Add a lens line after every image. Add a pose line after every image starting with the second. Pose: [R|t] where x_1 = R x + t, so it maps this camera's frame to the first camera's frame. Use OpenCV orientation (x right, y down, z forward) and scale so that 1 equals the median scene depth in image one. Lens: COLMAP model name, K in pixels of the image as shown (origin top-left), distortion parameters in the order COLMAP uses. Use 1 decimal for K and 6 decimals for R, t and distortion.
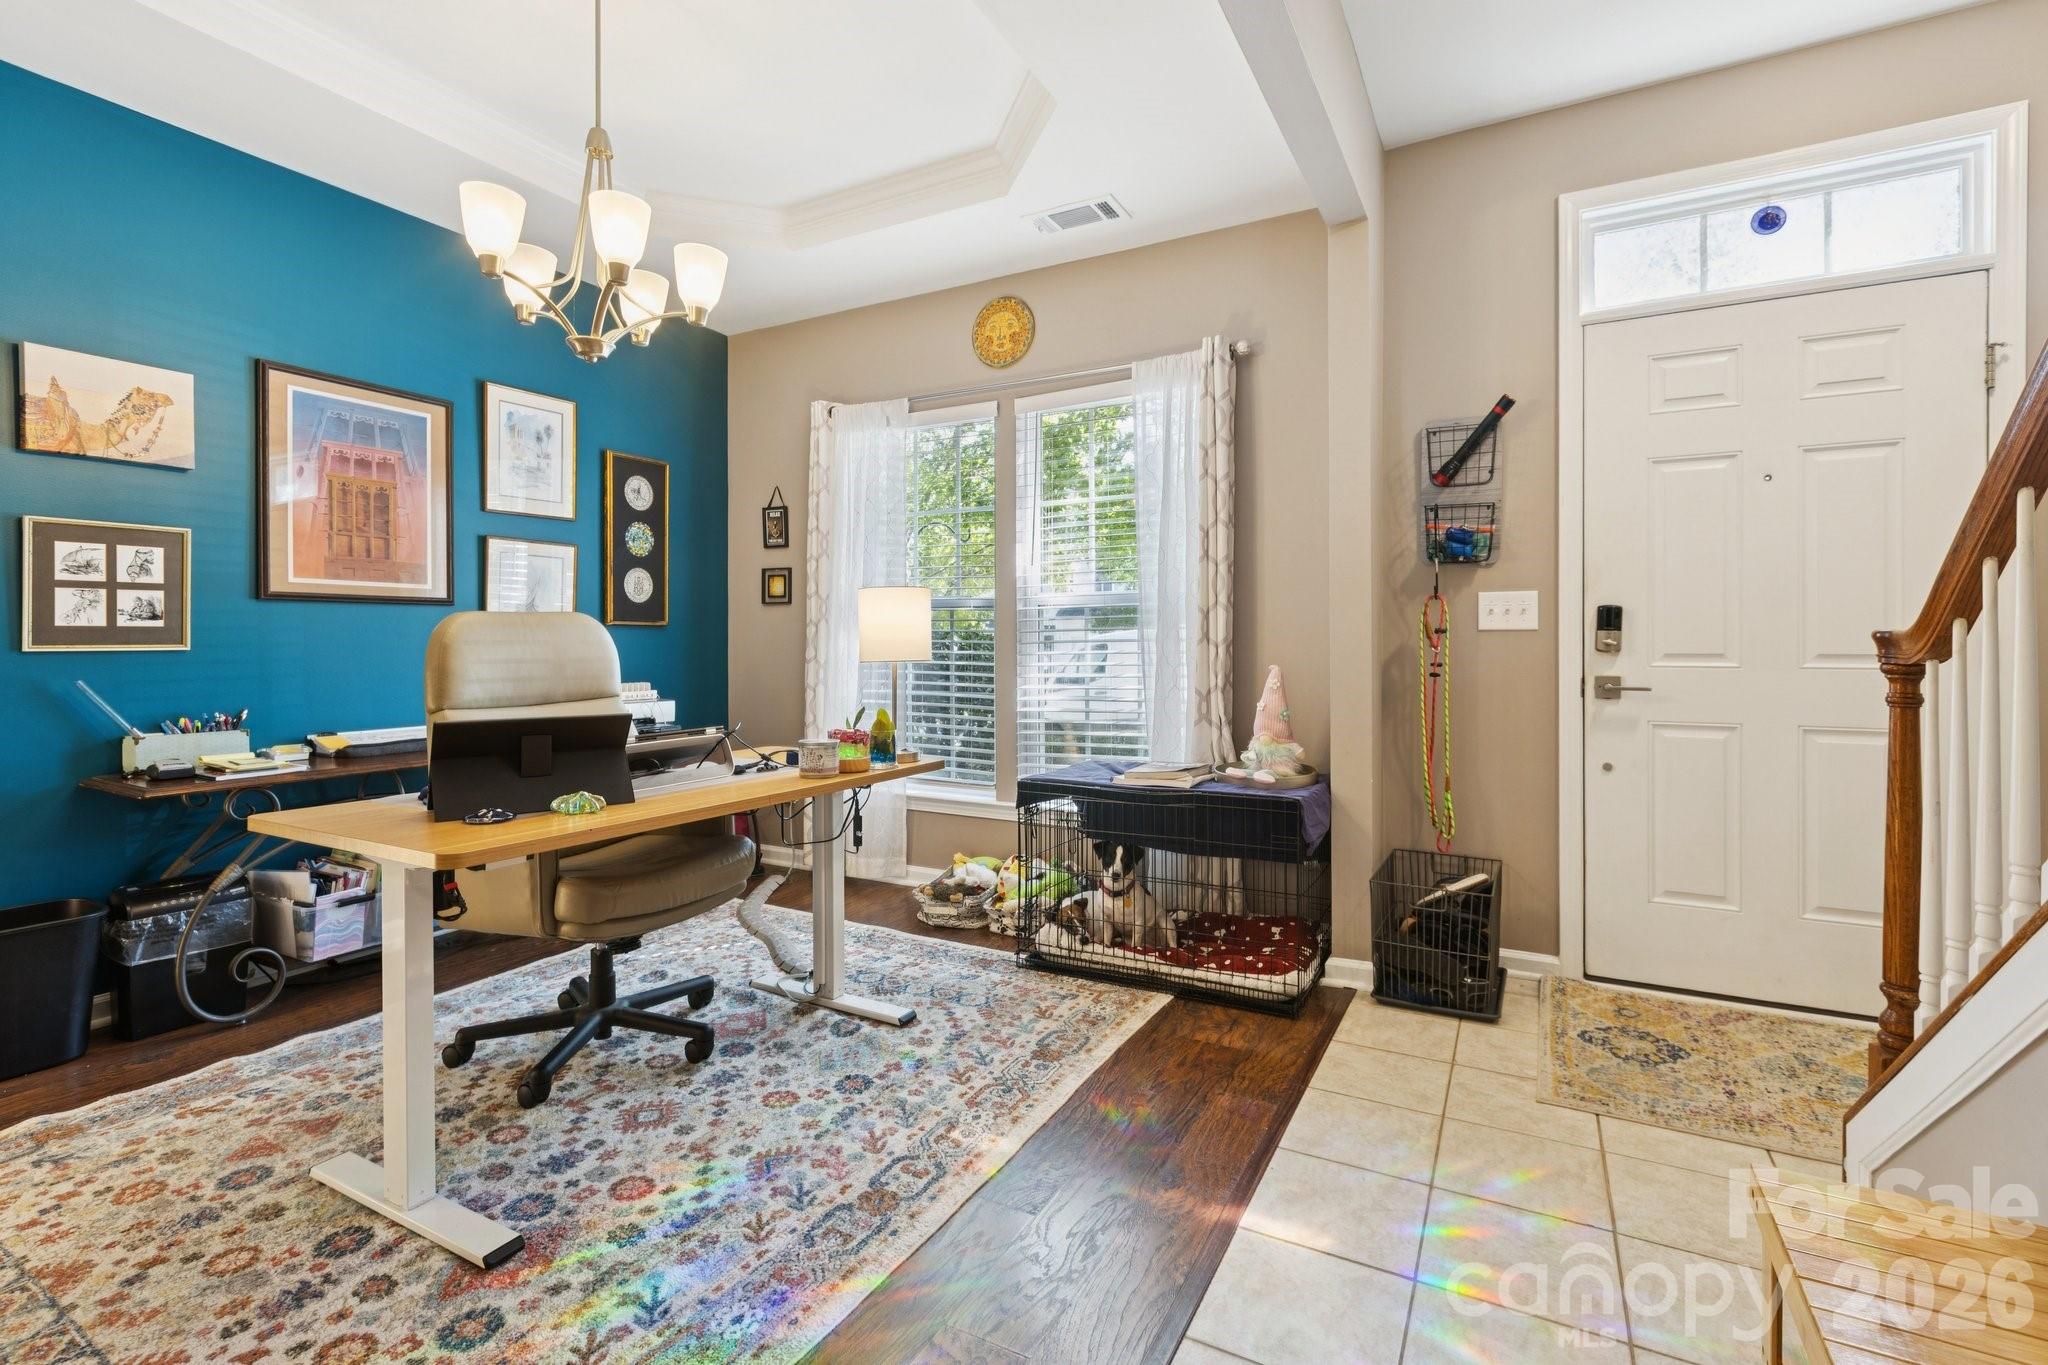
lens RADIAL K [[923.2, 0, 1027.8], [0, 923.2, 644.6], [0, 0, 1]] dist [0.003261, -0.000640]
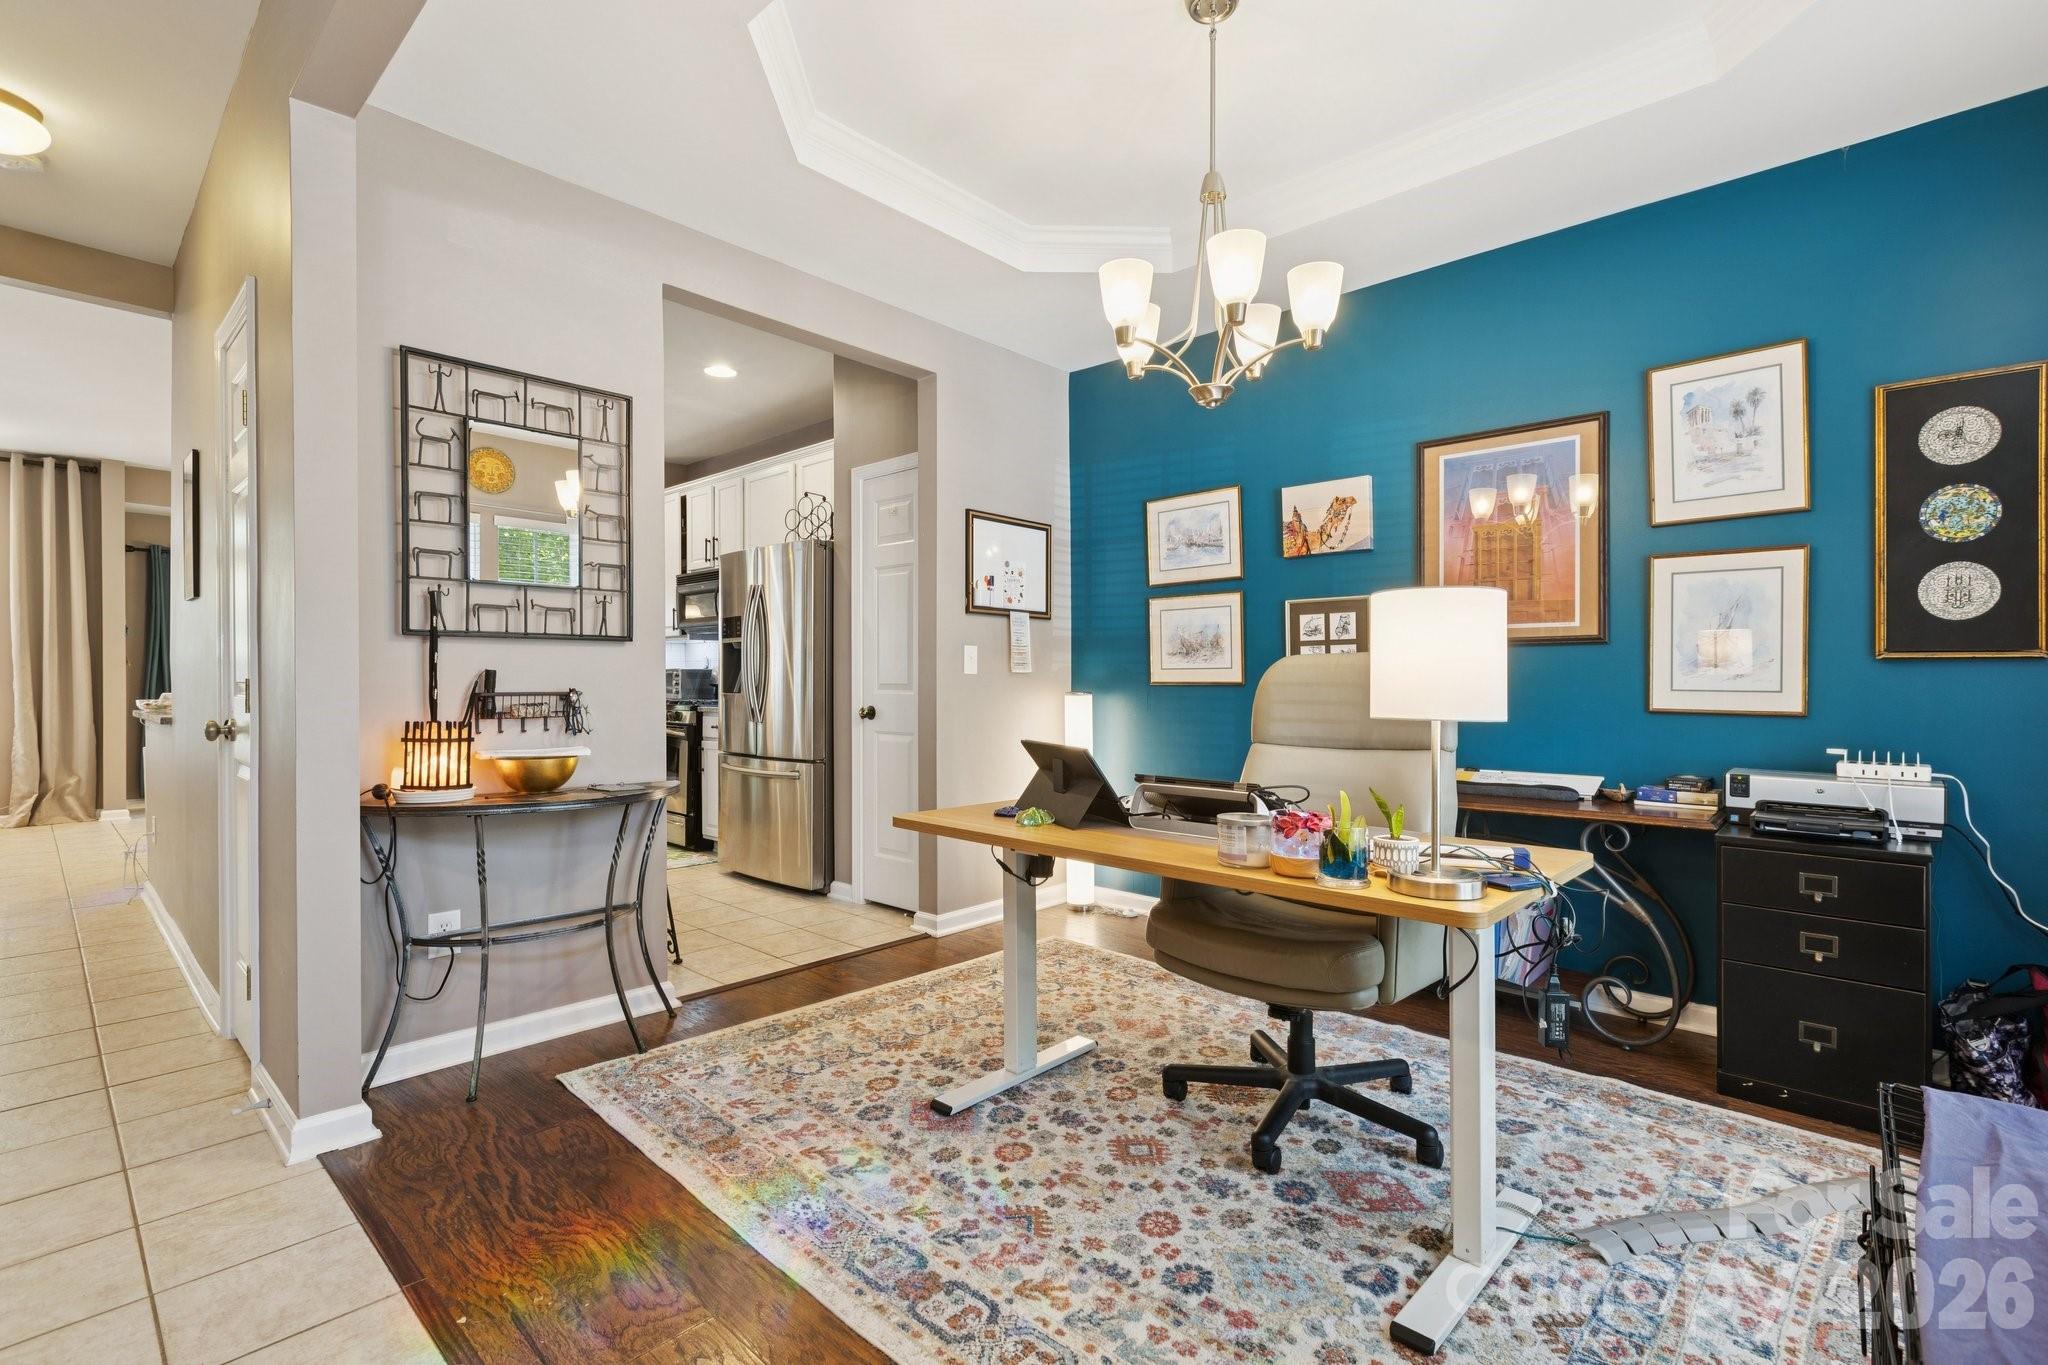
lens RADIAL K [[923.2, 0, 1030.6], [0, 923.2, 684.7], [0, 0, 1]] dist [0.003261, -0.000640]
pose [[-0.240171, 0.004739, -0.970719, 0.480027], [-0.006281, 0.999960, 0.006436, -0.006031], [0.970710, 0.007643, -0.240132, 0.895769]]
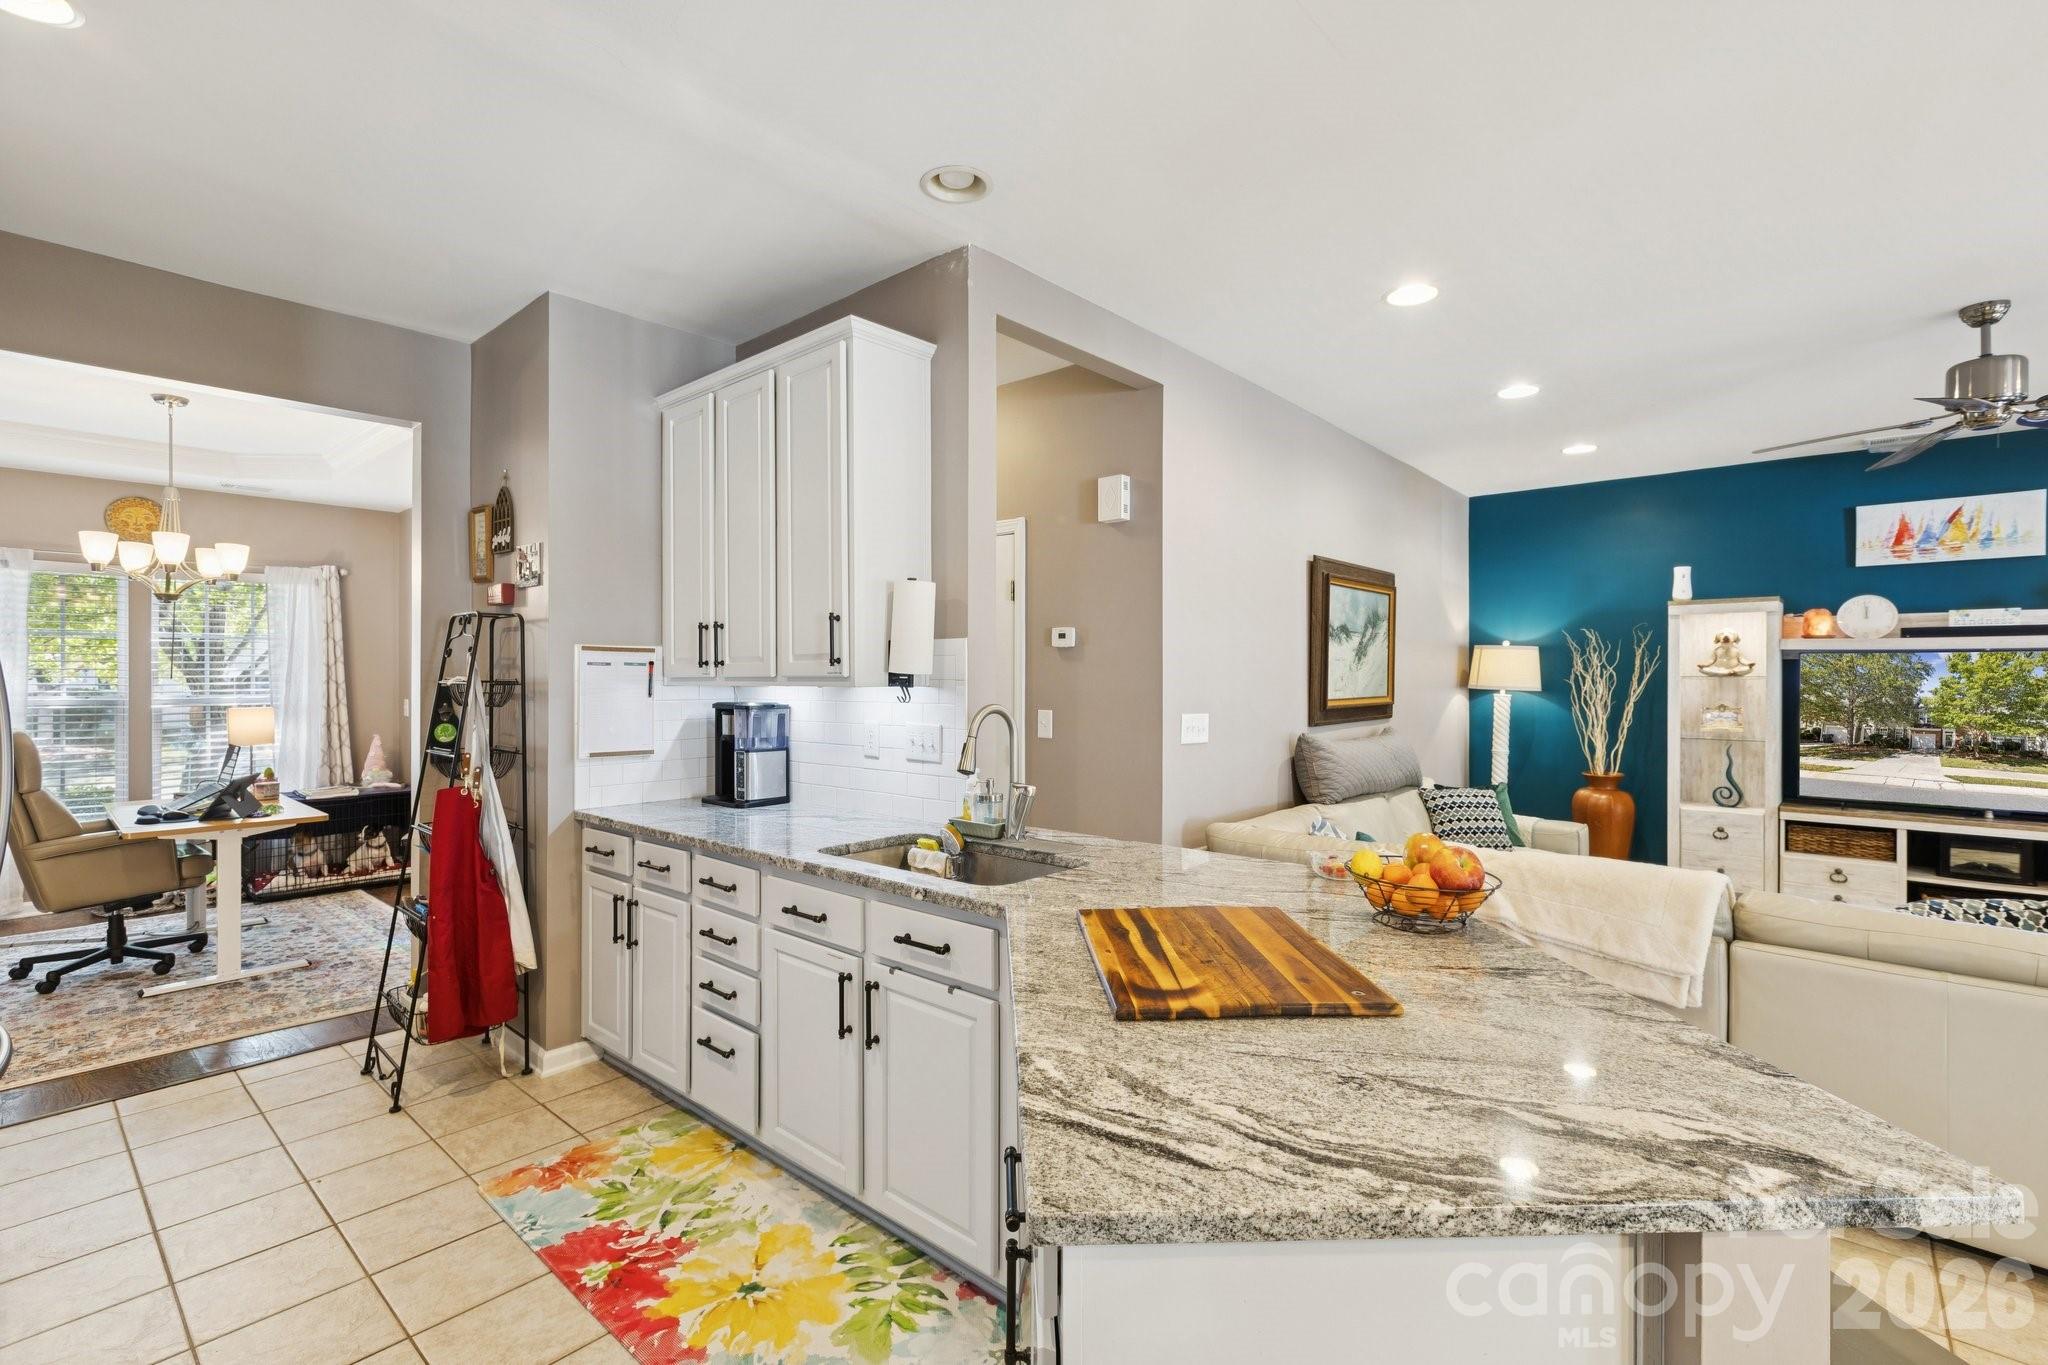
lens RADIAL K [[923.2, 0, 1023.2], [0, 923.2, 653.3], [0, 0, 1]] dist [0.003261, -0.000640]
pose [[0.219038, 0.026787, 0.975349, -1.732943], [-0.001038, 0.999629, -0.027221, -0.126233], [-0.975716, 0.004950, 0.218984, -1.057996]]
